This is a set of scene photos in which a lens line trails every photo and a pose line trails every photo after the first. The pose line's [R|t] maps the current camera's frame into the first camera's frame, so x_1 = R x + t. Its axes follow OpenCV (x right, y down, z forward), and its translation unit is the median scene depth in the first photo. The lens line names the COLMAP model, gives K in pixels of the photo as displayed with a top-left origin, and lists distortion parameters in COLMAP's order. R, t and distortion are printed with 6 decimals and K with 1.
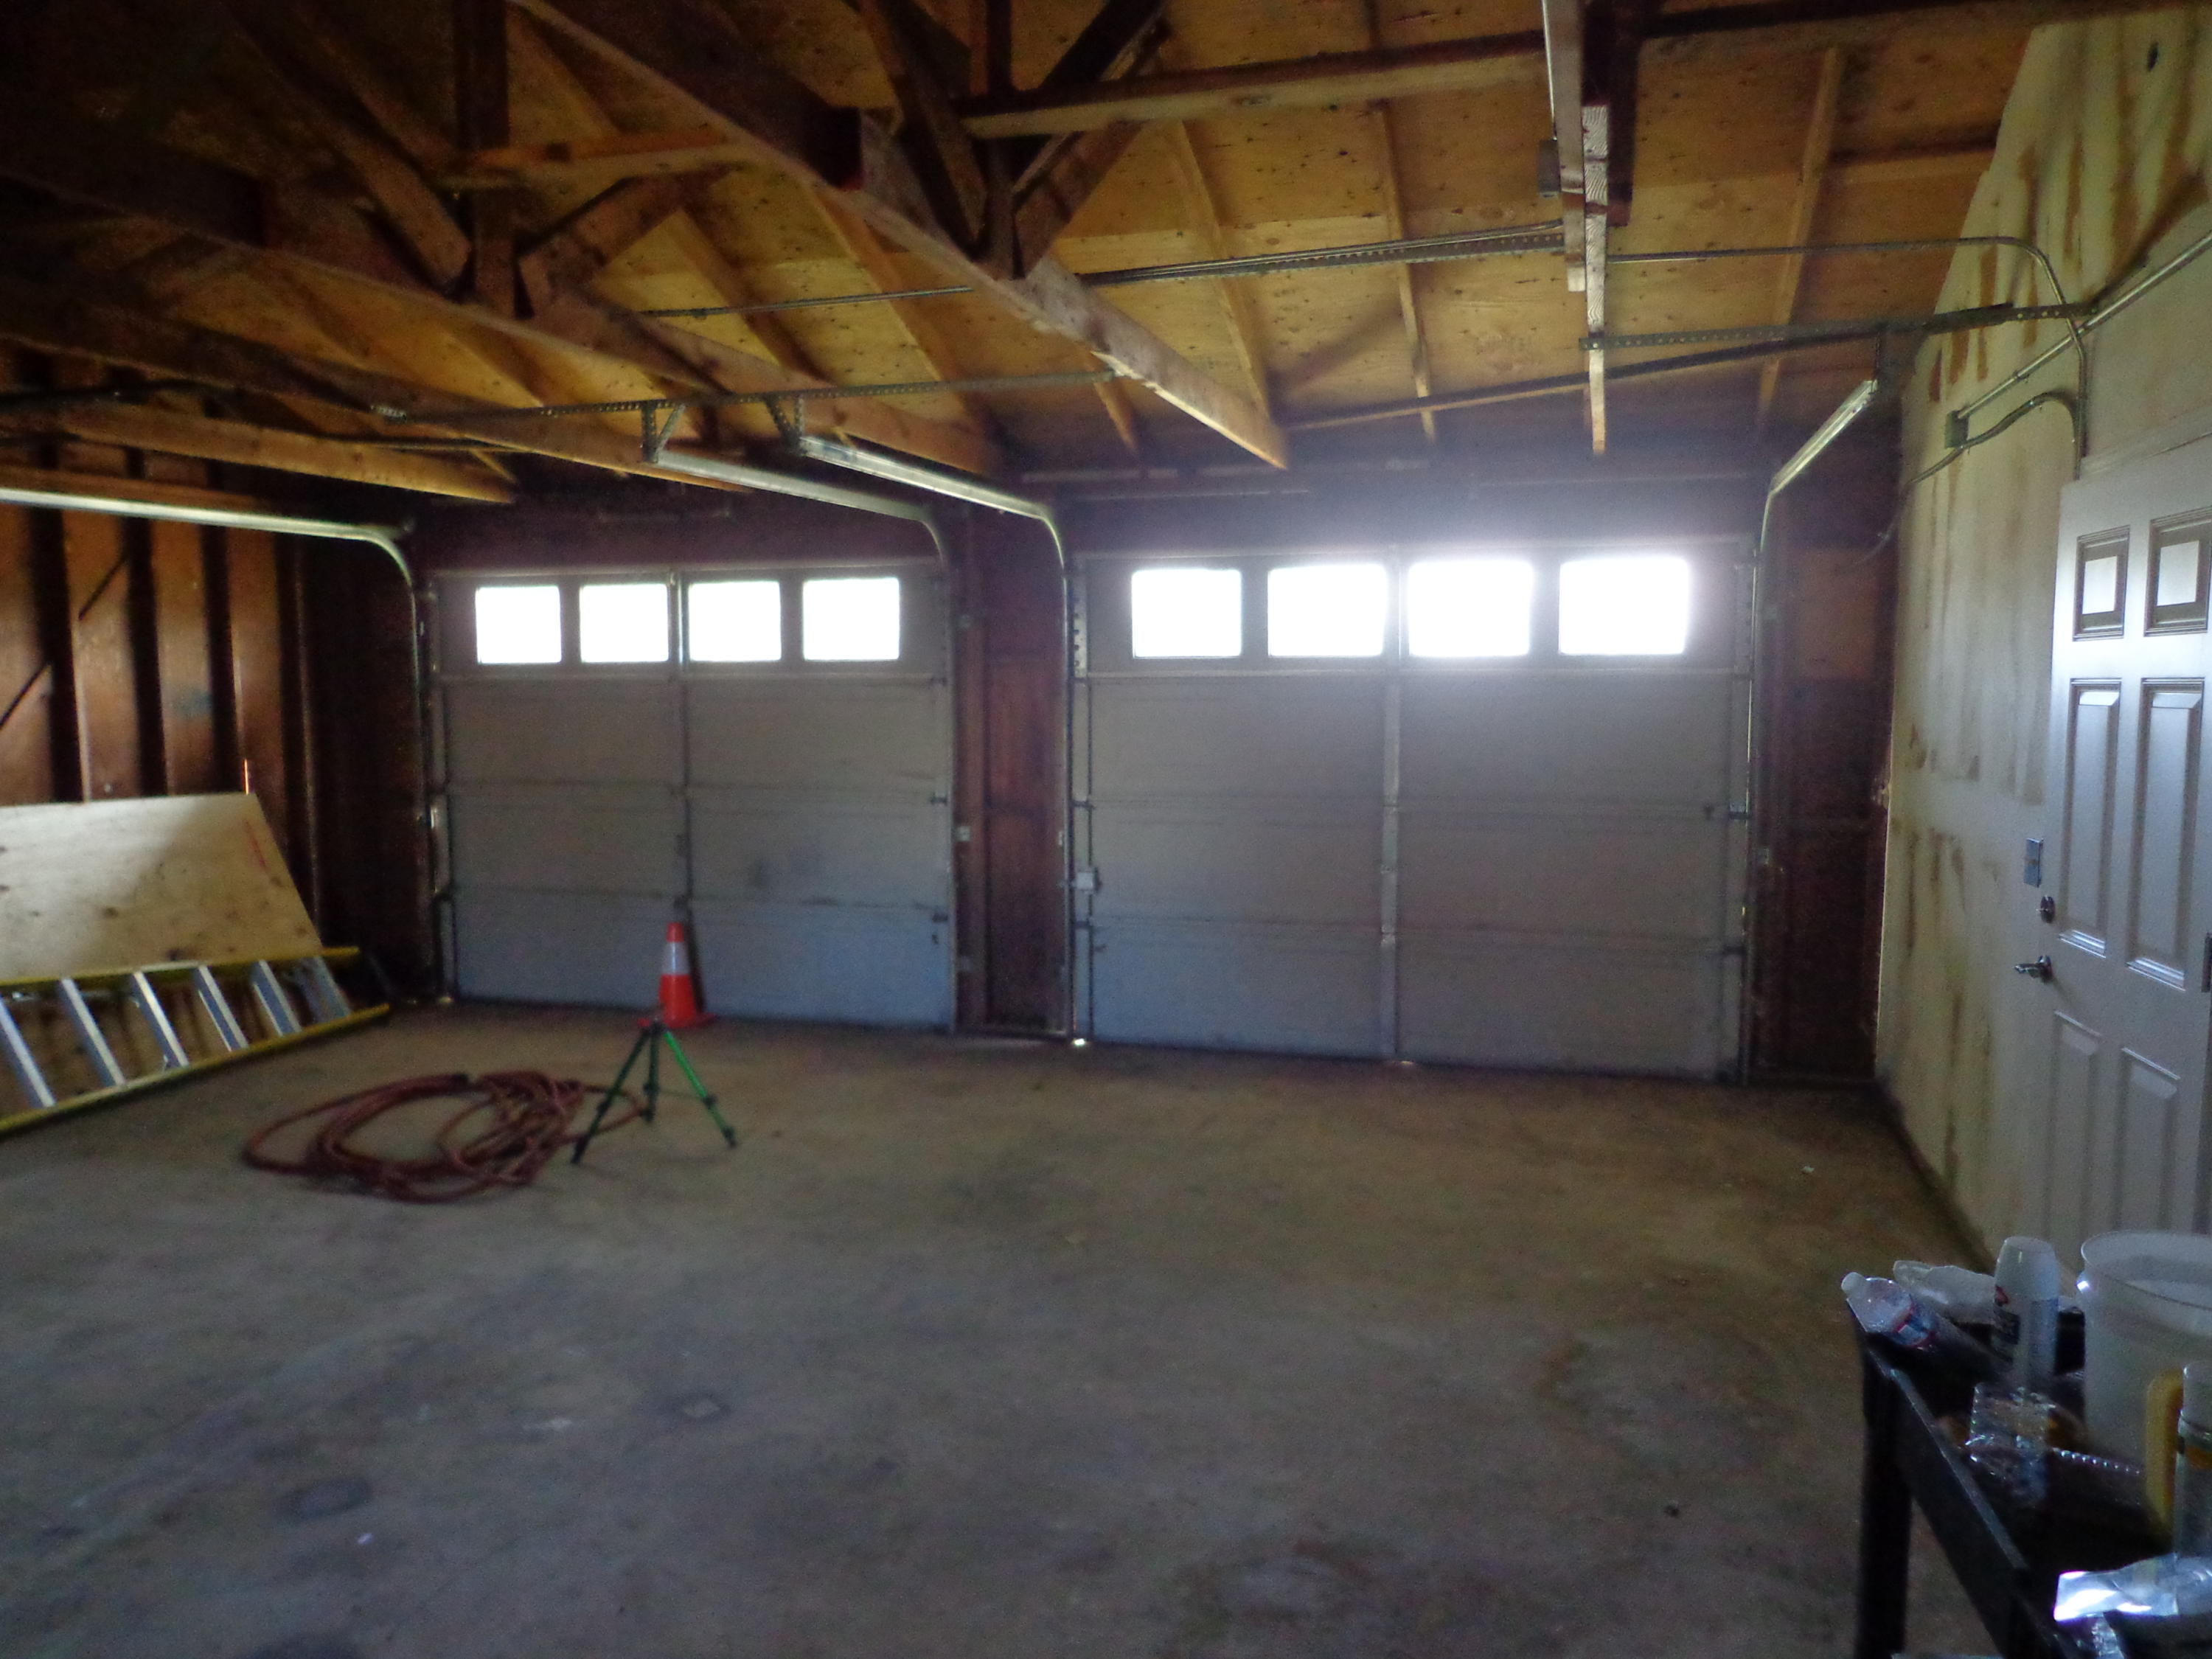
lens RADIAL K [[1629.5, 0, 1107.9], [0, 1629.5, 832.5], [0, 0, 1]] dist [-0.006194, 0.008616]
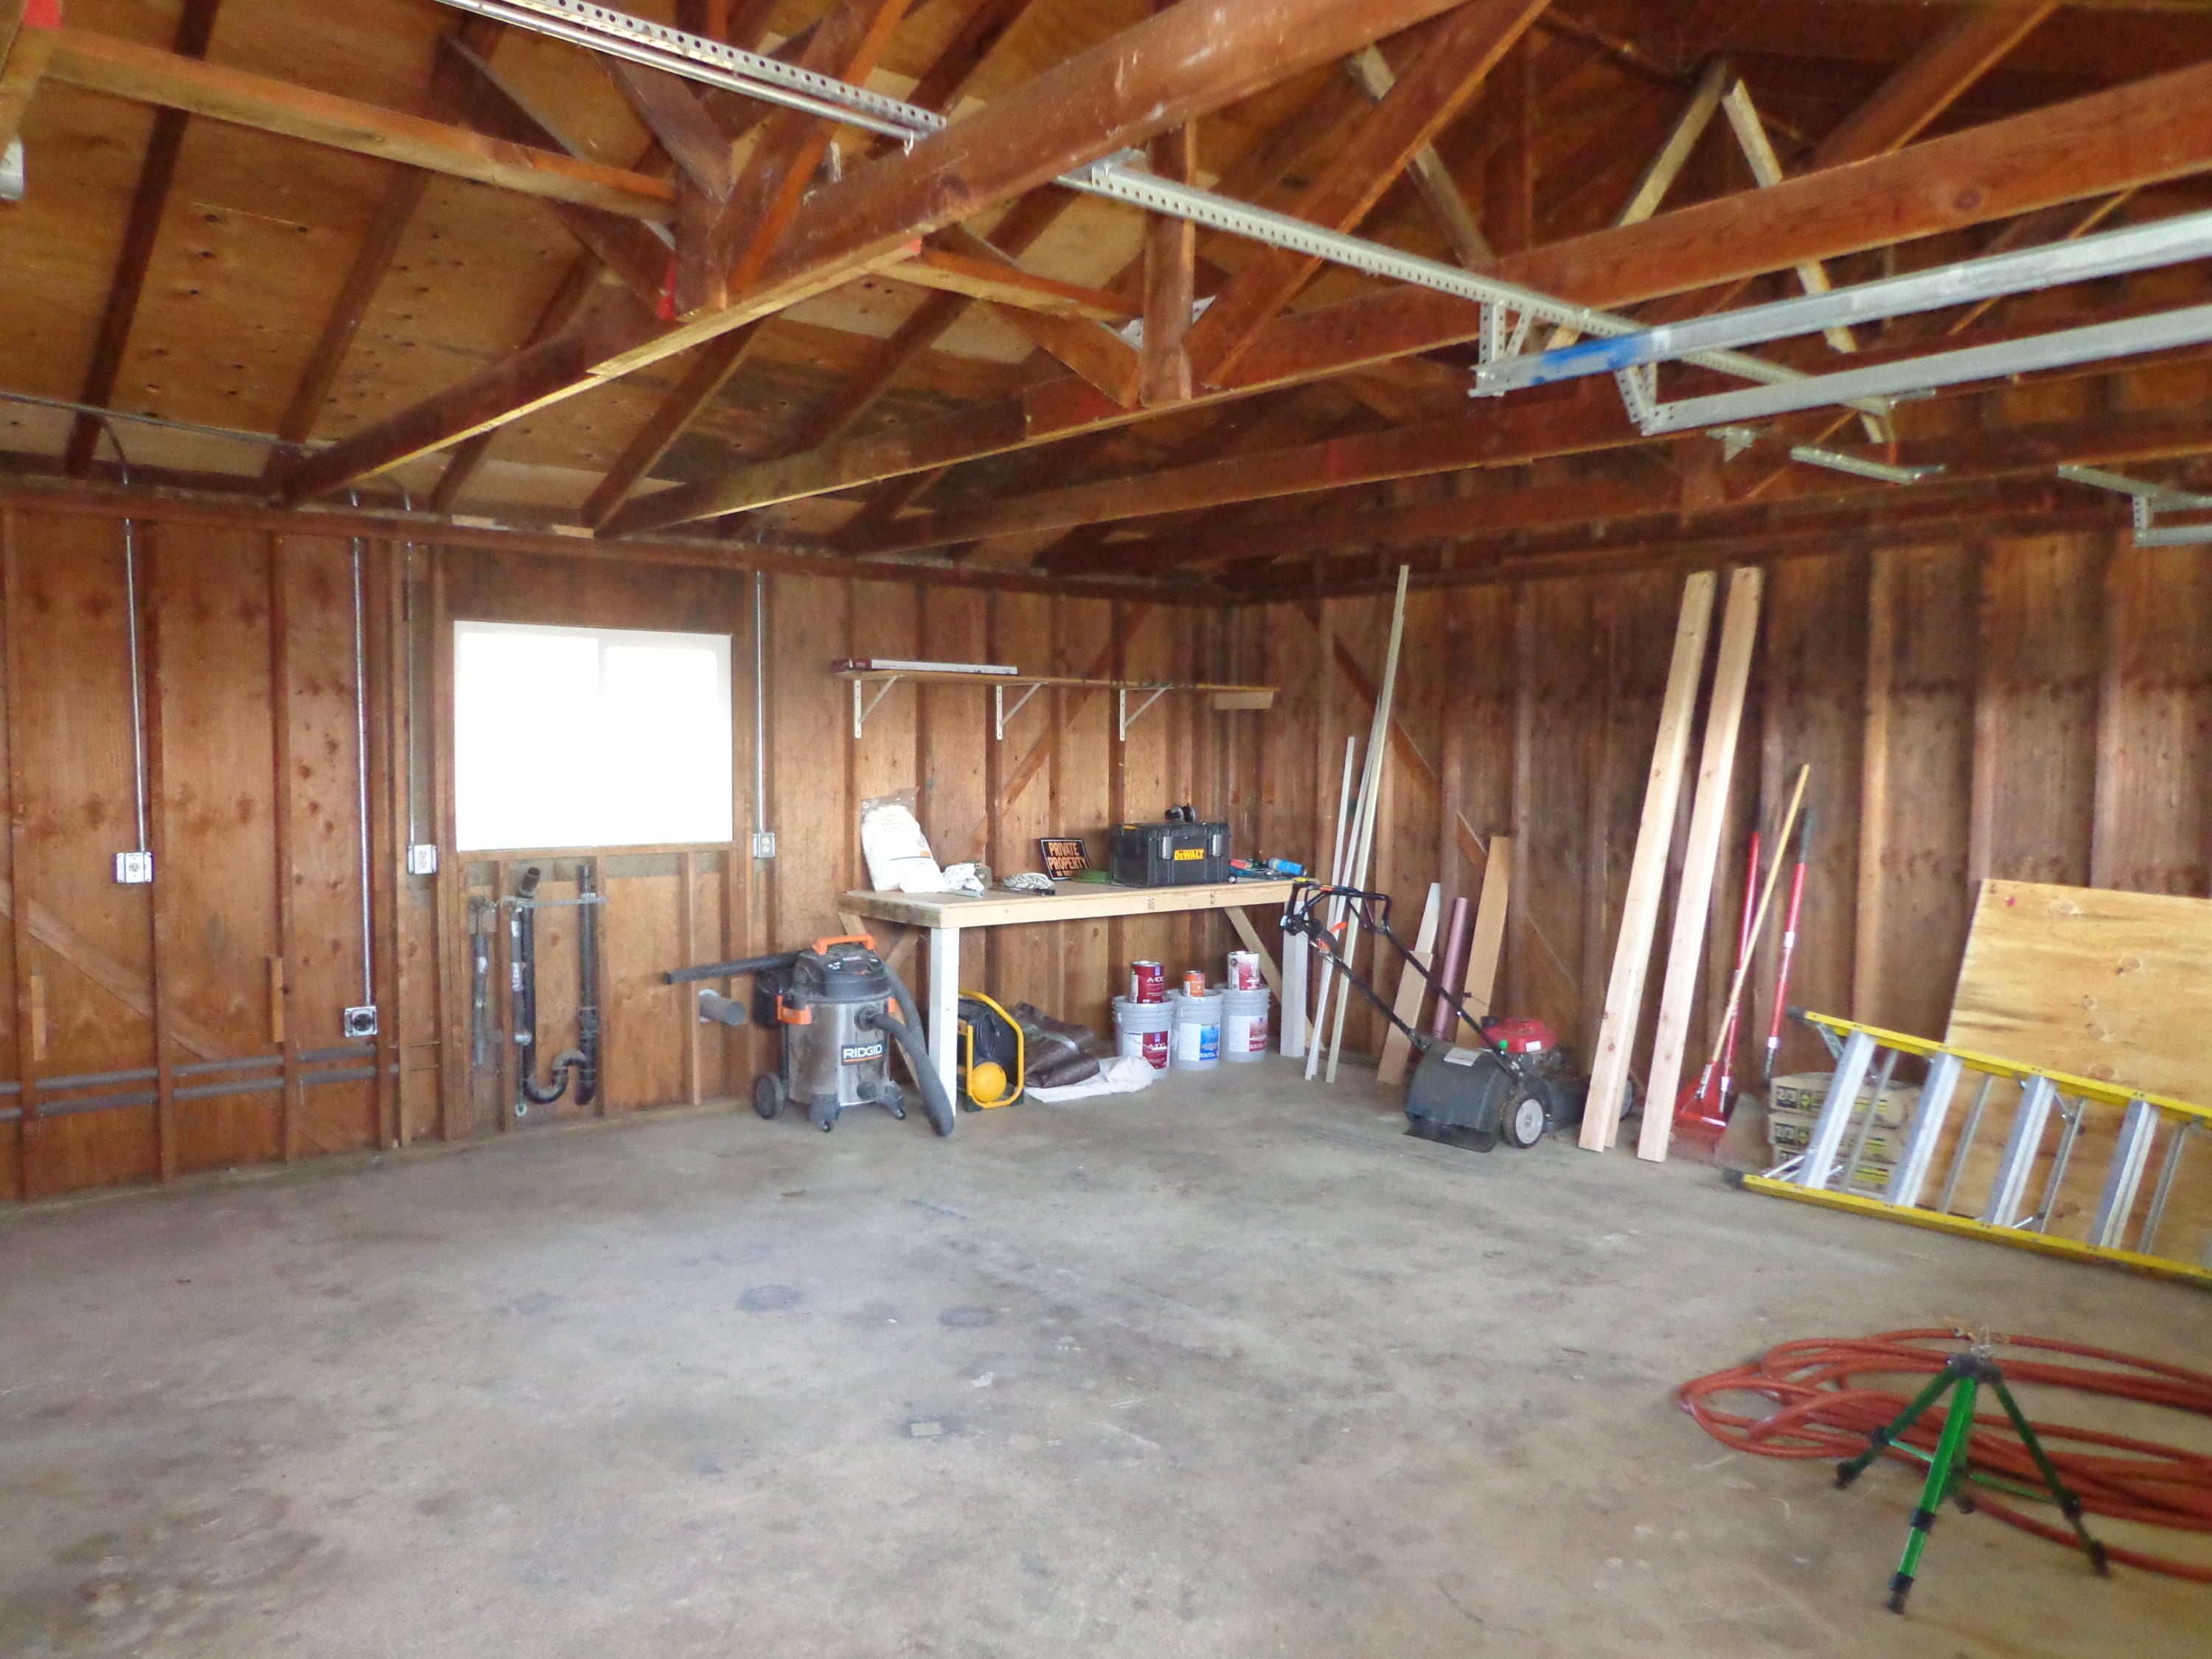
lens RADIAL K [[1629.5, 0, 1103.2], [0, 1629.5, 824.7], [0, 0, 1]] dist [-0.006194, 0.008616]
pose [[-0.546516, 0.044950, -0.836242, 0.305254], [-0.086553, 0.990179, 0.109790, -0.089323], [0.832964, 0.132381, -0.537258, 0.880912]]
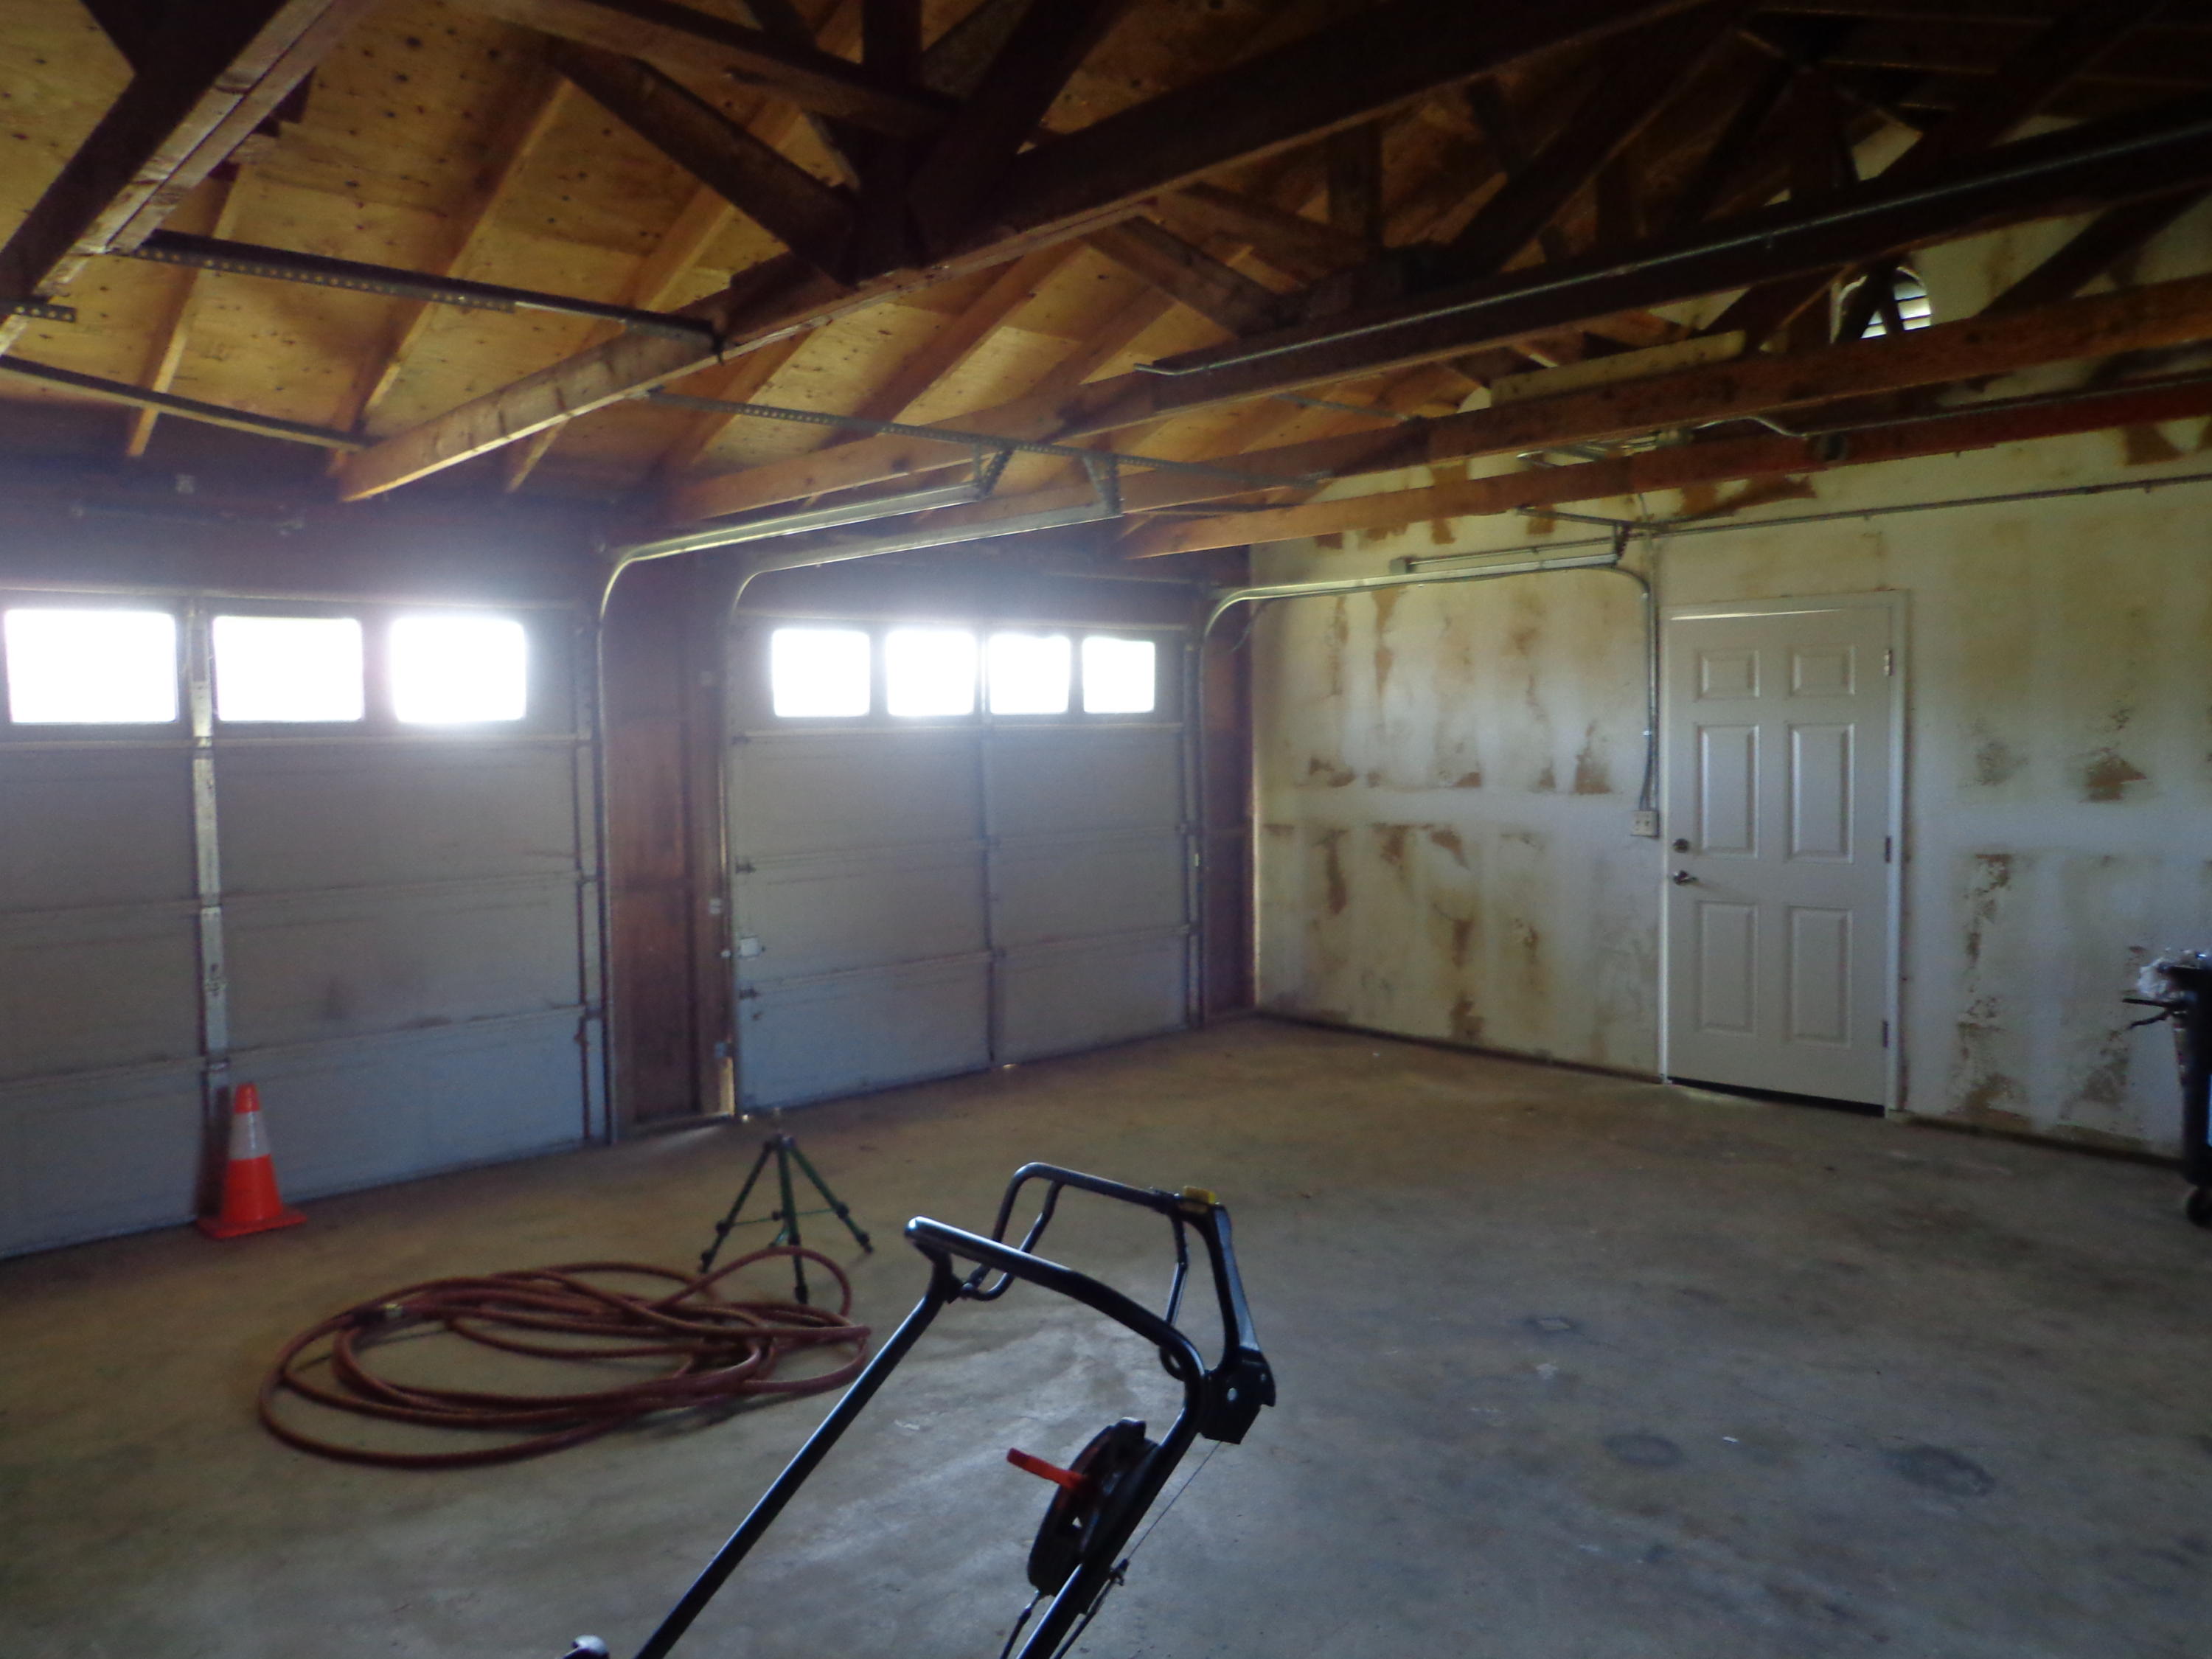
lens RADIAL K [[1629.5, 0, 1095.2], [0, 1629.5, 833.0], [0, 0, 1]] dist [-0.006194, 0.008616]
pose [[0.515586, -0.060475, 0.854701, -0.782836], [0.098170, 0.995107, 0.011191, -0.030525], [-0.851195, 0.078136, 0.519000, 0.345456]]
